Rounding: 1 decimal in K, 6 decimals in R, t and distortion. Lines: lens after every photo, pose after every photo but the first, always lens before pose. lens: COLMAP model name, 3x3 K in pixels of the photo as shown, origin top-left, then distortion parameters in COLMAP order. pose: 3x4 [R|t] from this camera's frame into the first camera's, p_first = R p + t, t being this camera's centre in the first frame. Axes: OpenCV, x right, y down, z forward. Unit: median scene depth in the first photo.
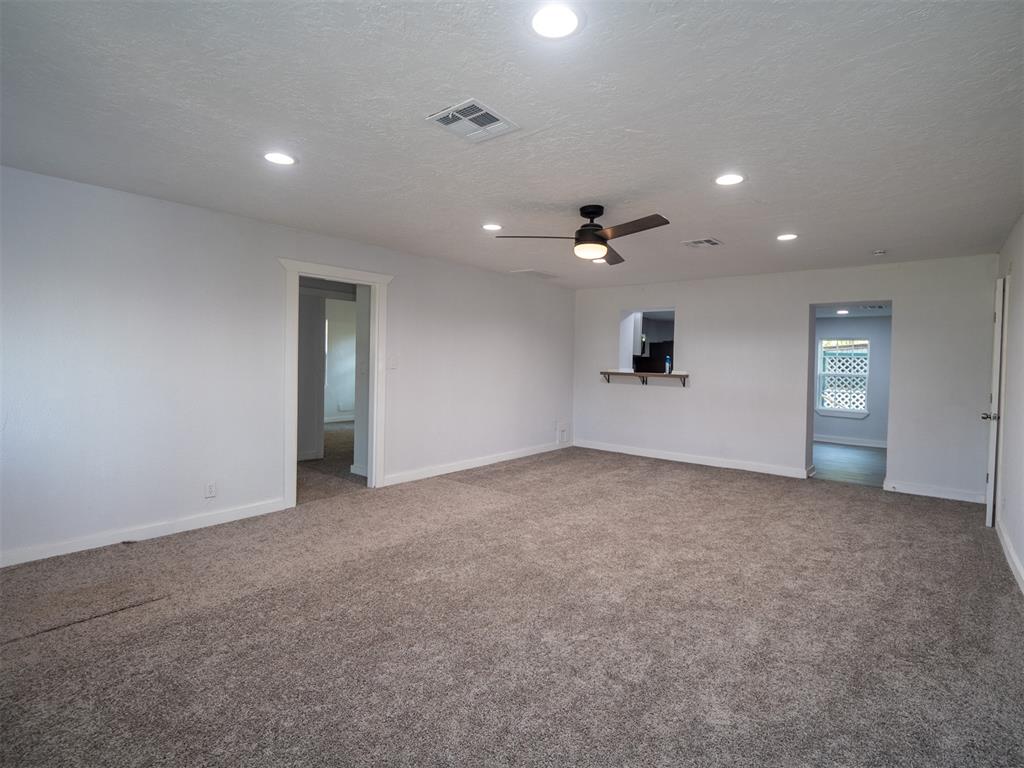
lens RADIAL K [[511.0, 0, 519.2], [0, 511.0, 373.6], [0, 0, 1]] dist [-0.012579, -0.000220]
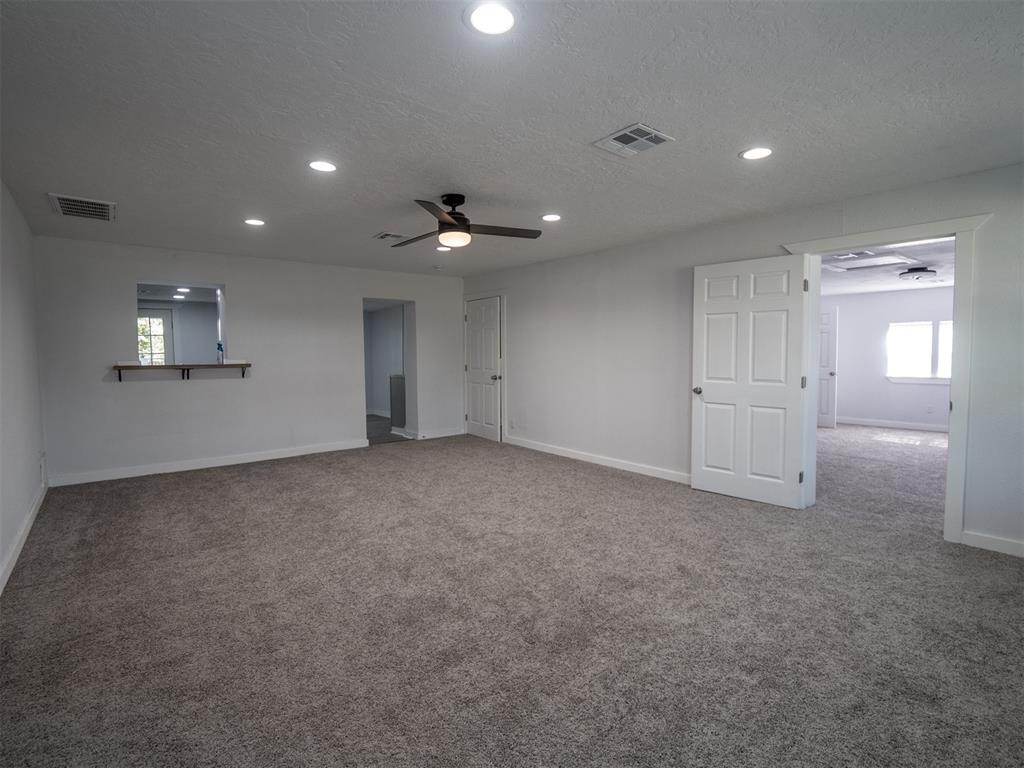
lens RADIAL K [[511.0, 0, 519.2], [0, 511.0, 373.6], [0, 0, 1]] dist [-0.012579, -0.000220]
pose [[0.188072, -0.058762, 0.980396, -0.753898], [0.036165, 0.997946, 0.052876, -0.017180], [-0.981489, 0.025512, 0.189811, 0.606058]]
